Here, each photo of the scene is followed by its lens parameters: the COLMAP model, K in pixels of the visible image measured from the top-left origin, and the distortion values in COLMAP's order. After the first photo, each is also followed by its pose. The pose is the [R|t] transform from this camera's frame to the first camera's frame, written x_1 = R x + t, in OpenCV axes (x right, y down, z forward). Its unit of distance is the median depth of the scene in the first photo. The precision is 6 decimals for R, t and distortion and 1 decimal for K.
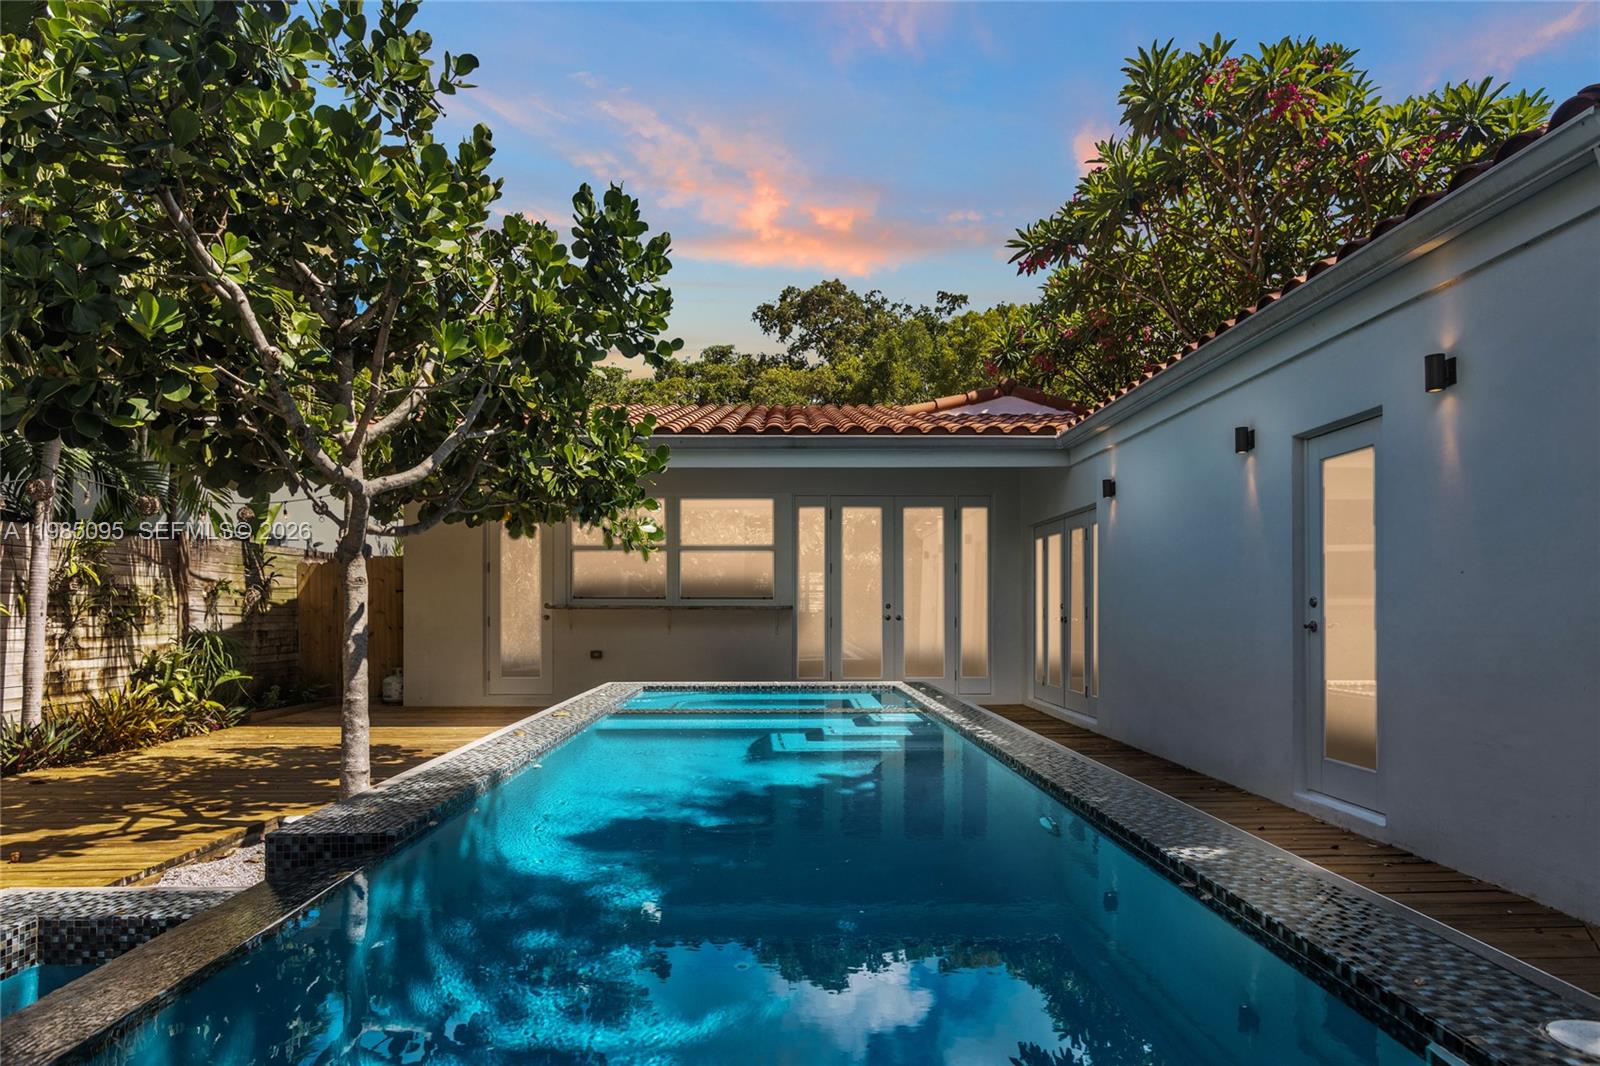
lens RADIAL K [[972.7, 0, 795.8], [0, 972.7, 592.0], [0, 0, 1]] dist [-0.000703, -0.000032]
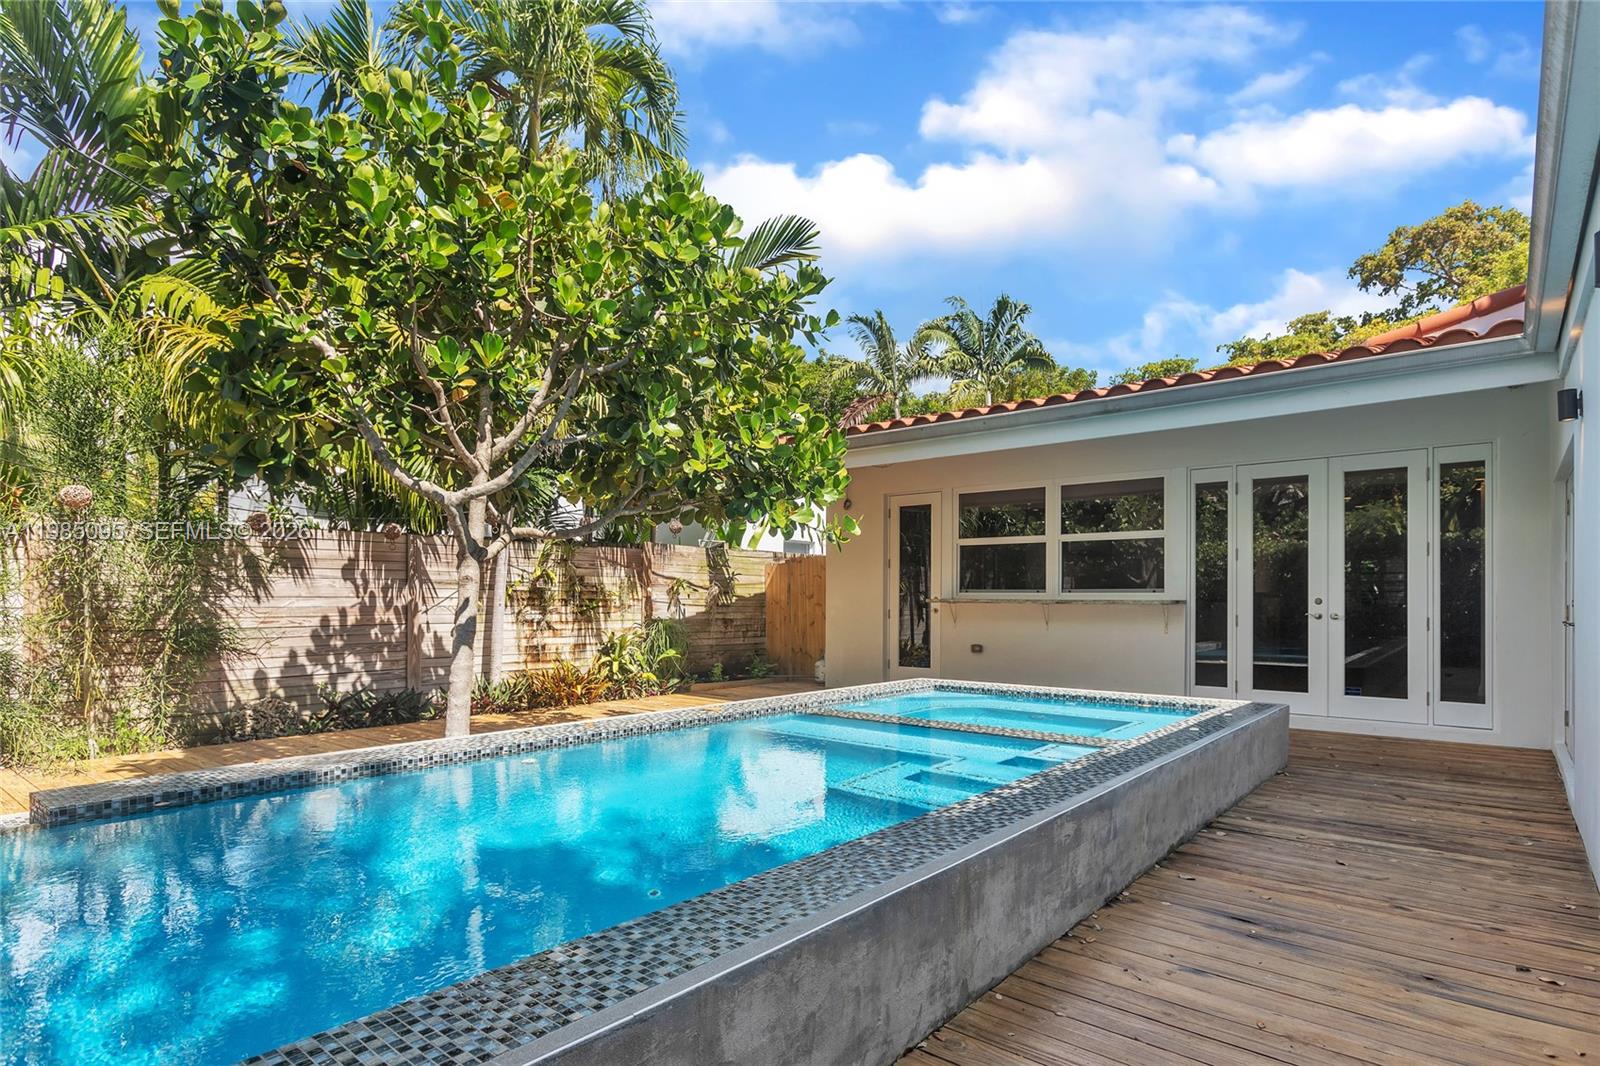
lens RADIAL K [[854.0, 0, 791.2], [0, 854.0, 587.2], [0, 0, 1]] dist [-0.003404, -0.000479]
pose [[0.755590, -0.005666, -0.655021, 0.273271], [0.006613, 0.999978, -0.001022, 0.001476], [0.655012, -0.003560, 0.755610, 0.263304]]
